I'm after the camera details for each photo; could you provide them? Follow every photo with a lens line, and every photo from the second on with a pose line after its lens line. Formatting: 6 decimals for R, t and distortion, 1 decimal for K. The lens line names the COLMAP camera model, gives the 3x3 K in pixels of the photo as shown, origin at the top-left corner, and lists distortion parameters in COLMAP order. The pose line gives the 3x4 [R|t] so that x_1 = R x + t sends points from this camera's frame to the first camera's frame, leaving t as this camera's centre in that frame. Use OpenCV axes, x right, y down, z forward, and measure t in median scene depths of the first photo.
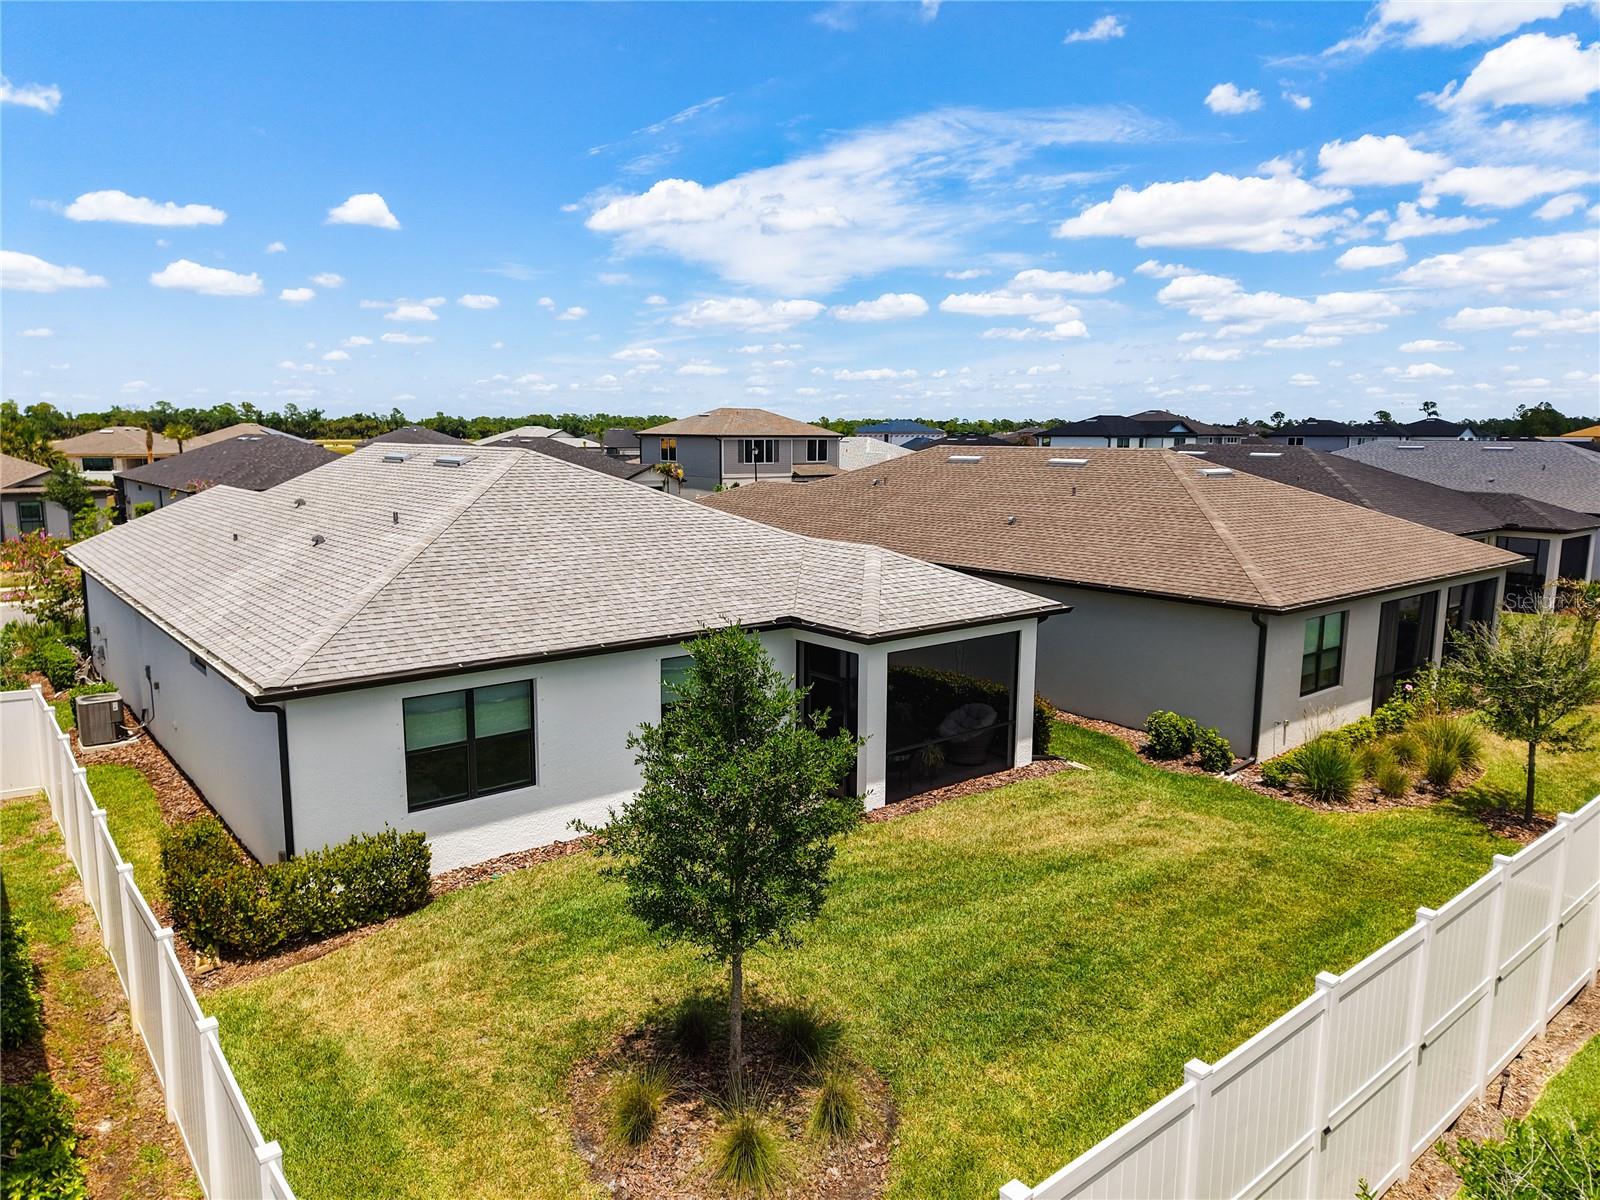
lens RADIAL K [[1062.4, 0, 796.7], [0, 1062.4, 592.4], [0, 0, 1]] dist [0.010965, -0.008200]
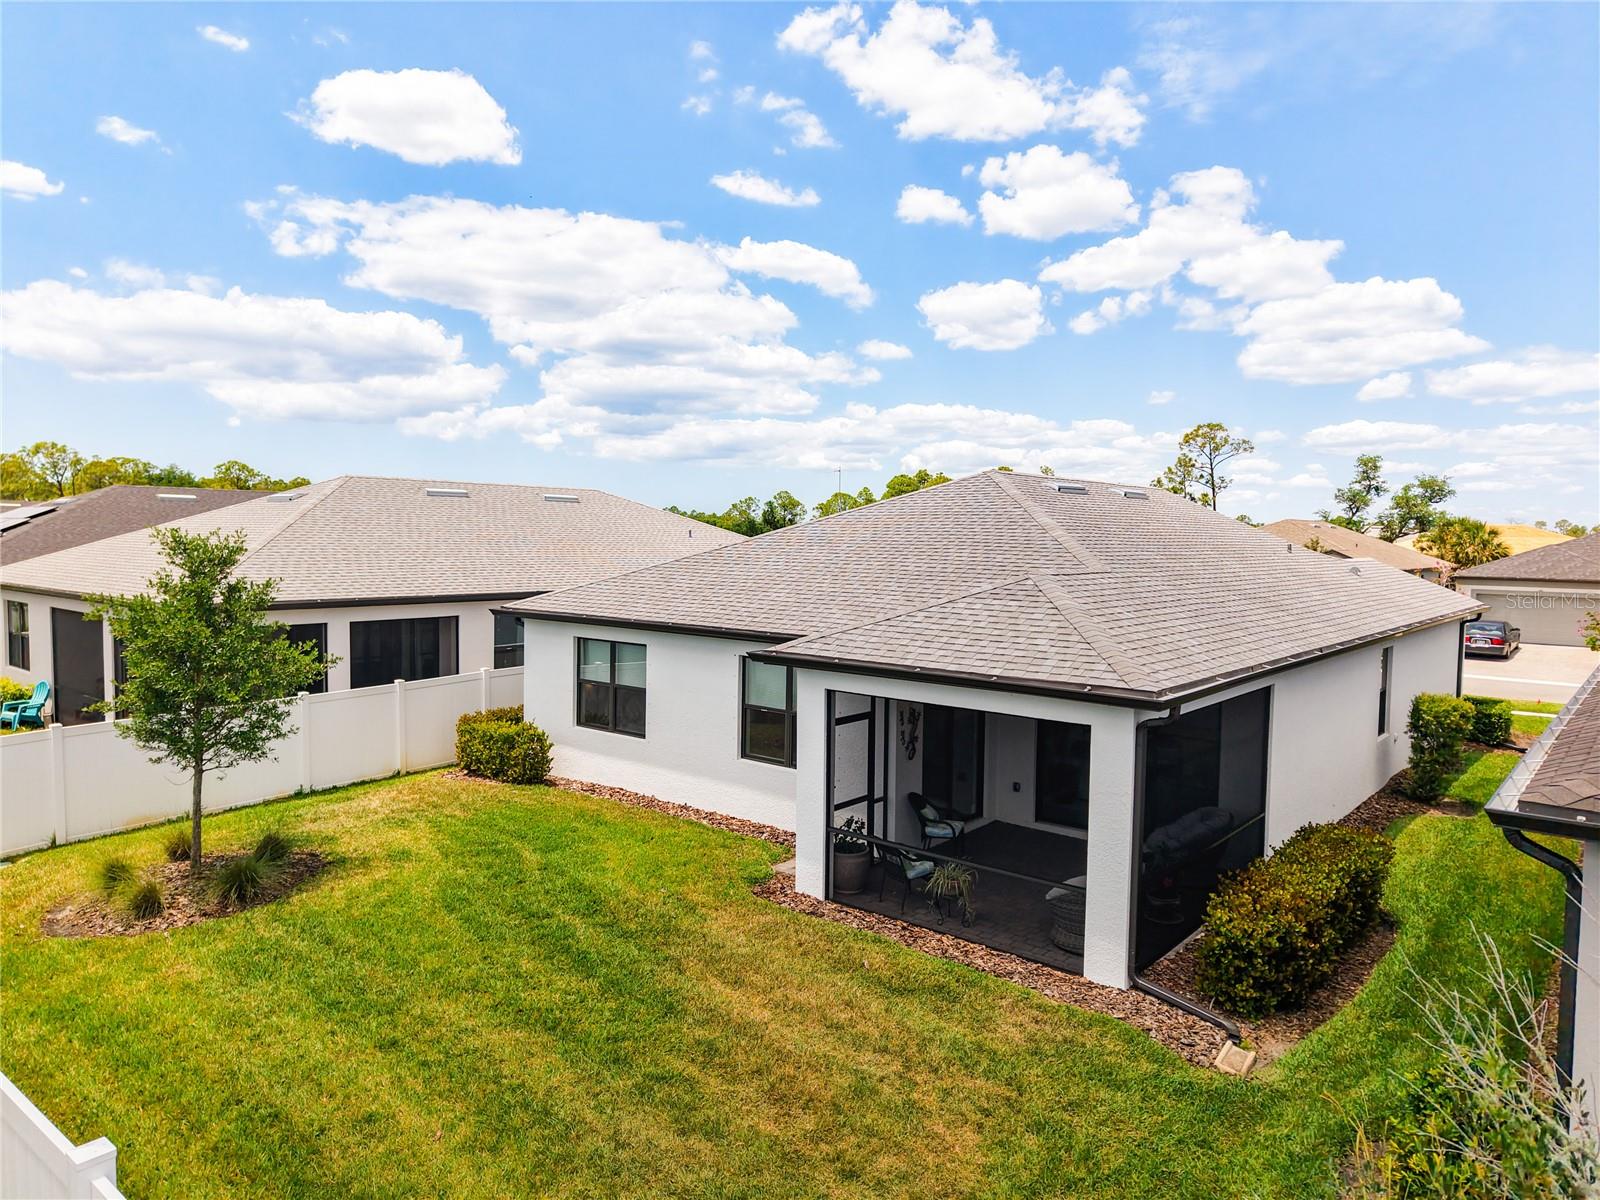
lens RADIAL K [[1073.7, 0, 800.0], [0, 1073.7, 600.0], [0, 0, 1]] dist [0.021044, -0.000649]
pose [[0.180677, 0.053874, -0.982066, 0.776489], [-0.159004, 0.986964, 0.024890, -0.018380], [0.970605, 0.151656, 0.186888, 0.788823]]
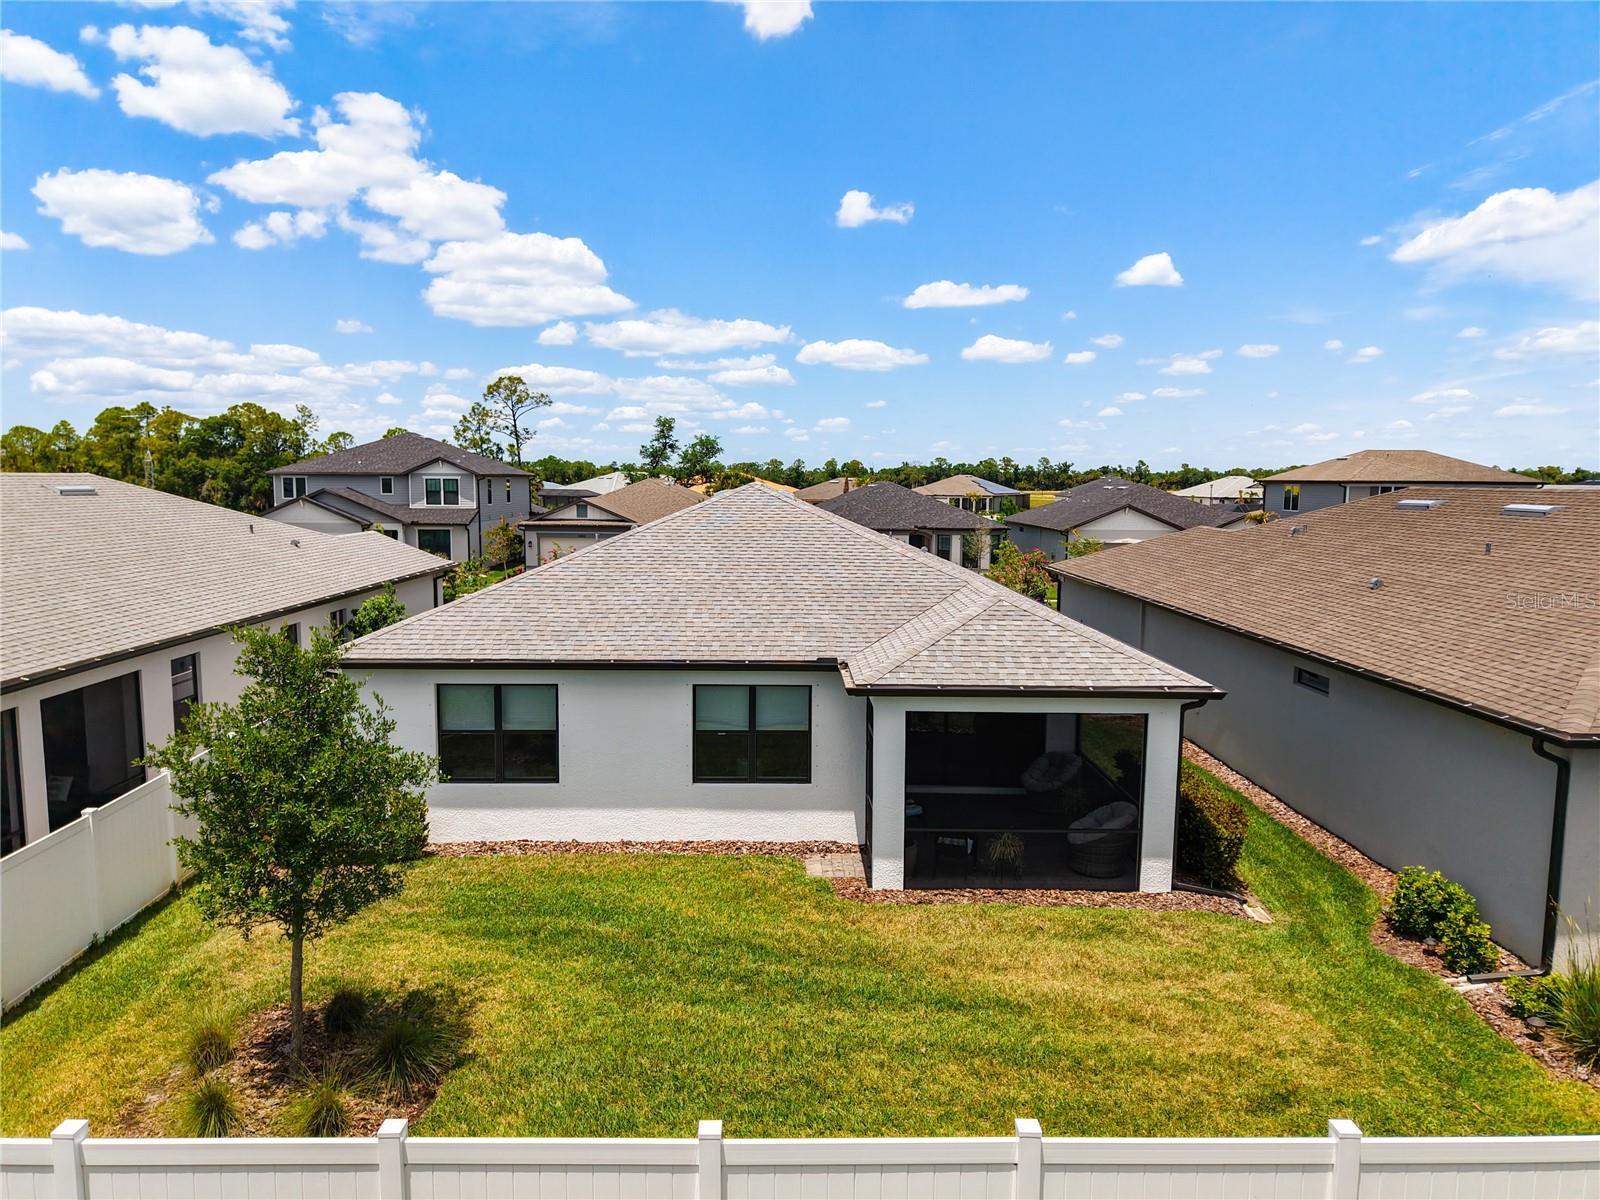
lens RADIAL K [[1065.2, 0, 800.0], [0, 1065.2, 600.0], [0, 0, 1]] dist [0.010719, -0.007776]
pose [[0.778624, 0.069682, -0.623610, 0.523476], [-0.095558, 0.995391, -0.008086, -0.016790], [0.620173, 0.065887, 0.781694, 0.247642]]
